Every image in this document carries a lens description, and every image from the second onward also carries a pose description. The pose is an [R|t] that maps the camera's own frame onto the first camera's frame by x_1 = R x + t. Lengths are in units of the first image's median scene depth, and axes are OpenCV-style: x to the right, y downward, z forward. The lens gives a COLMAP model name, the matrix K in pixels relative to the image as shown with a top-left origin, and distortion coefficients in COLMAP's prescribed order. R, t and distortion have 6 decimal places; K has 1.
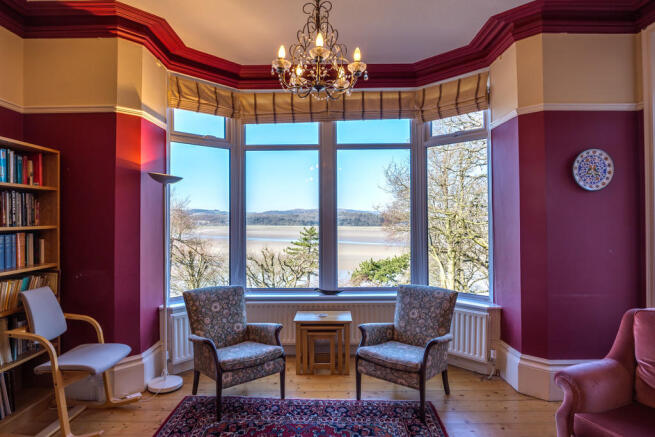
lens RADIAL K [[372.1, 0, 327.5], [0, 372.1, 218.5], [0, 0, 1]] dist [-0.032725, 0.002443]
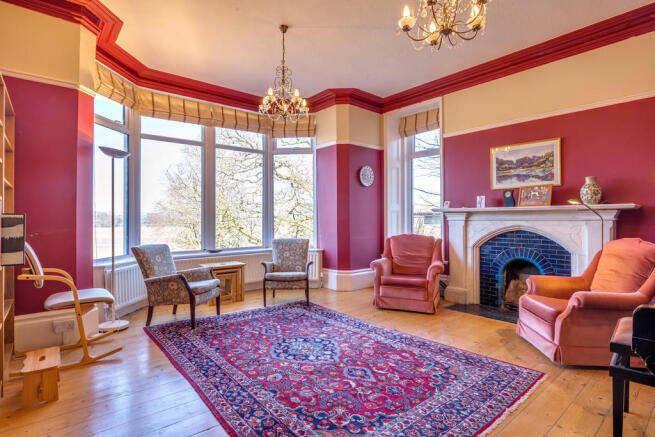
lens RADIAL K [[324.6, 0, 324.6], [0, 324.6, 219.1], [0, 0, 1]] dist [-0.026096, 0.000568]
pose [[0.767622, 0.002591, 0.640897, -0.572234], [-0.005555, 0.999981, 0.002611, 0.095341], [-0.640878, -0.005564, 0.767622, -0.229024]]
